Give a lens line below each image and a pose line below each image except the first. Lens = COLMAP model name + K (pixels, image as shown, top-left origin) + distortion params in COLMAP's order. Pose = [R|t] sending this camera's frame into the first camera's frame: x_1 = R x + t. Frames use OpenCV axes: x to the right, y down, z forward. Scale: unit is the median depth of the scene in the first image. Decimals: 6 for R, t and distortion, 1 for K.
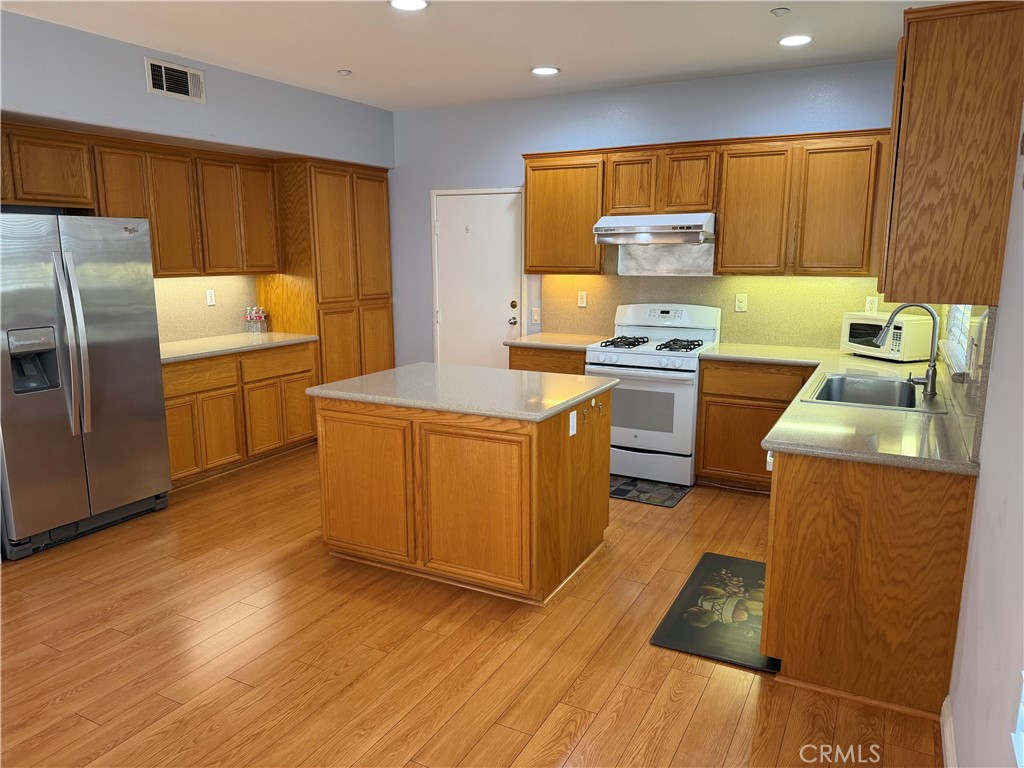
lens RADIAL K [[723.3, 0, 510.0], [0, 723.3, 387.6], [0, 0, 1]] dist [0.068834, -0.080751]
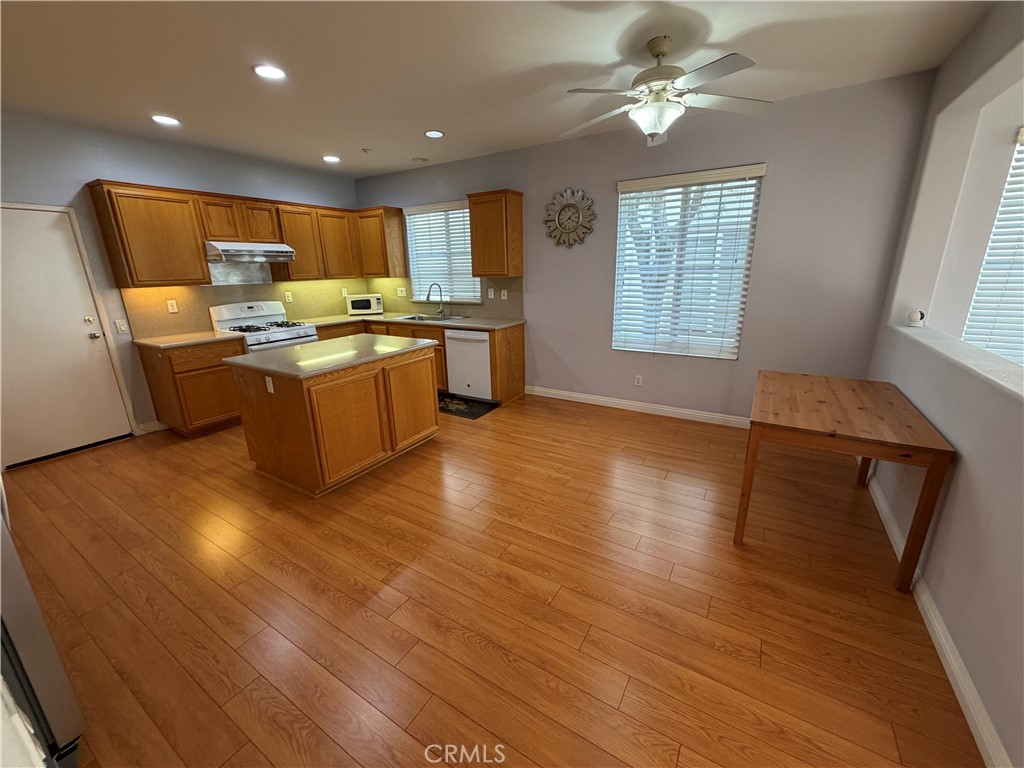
lens RADIAL K [[411.9, 0, 511.0], [0, 411.9, 384.4], [0, 0, 1]] dist [0.001791, -0.000852]
pose [[0.060691, -0.275073, 0.959506, -0.709042], [0.208235, 0.943616, 0.257346, -0.066826], [-0.976194, 0.184184, 0.114548, 0.427520]]
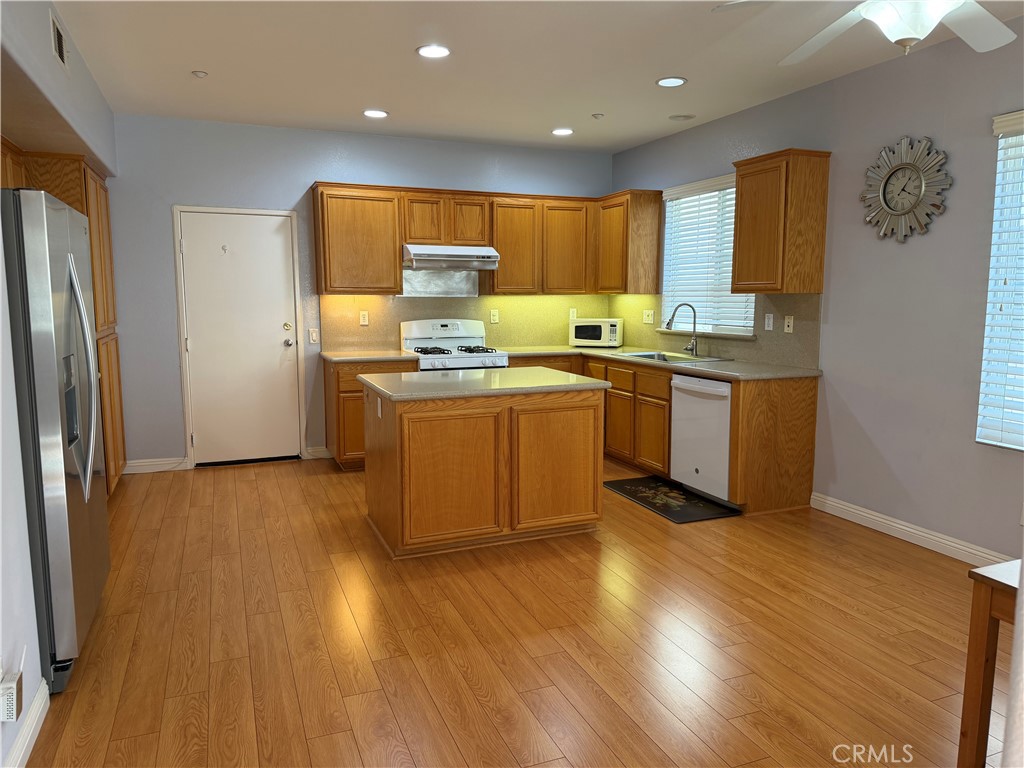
lens RADIAL K [[723.3, 0, 507.9], [0, 723.3, 383.3], [0, 0, 1]] dist [0.068834, -0.080751]
pose [[0.642754, -0.093143, 0.760389, -0.714907], [0.143088, 0.989710, 0.000282, 0.006899], [-0.752591, 0.108621, 0.649468, 0.158648]]
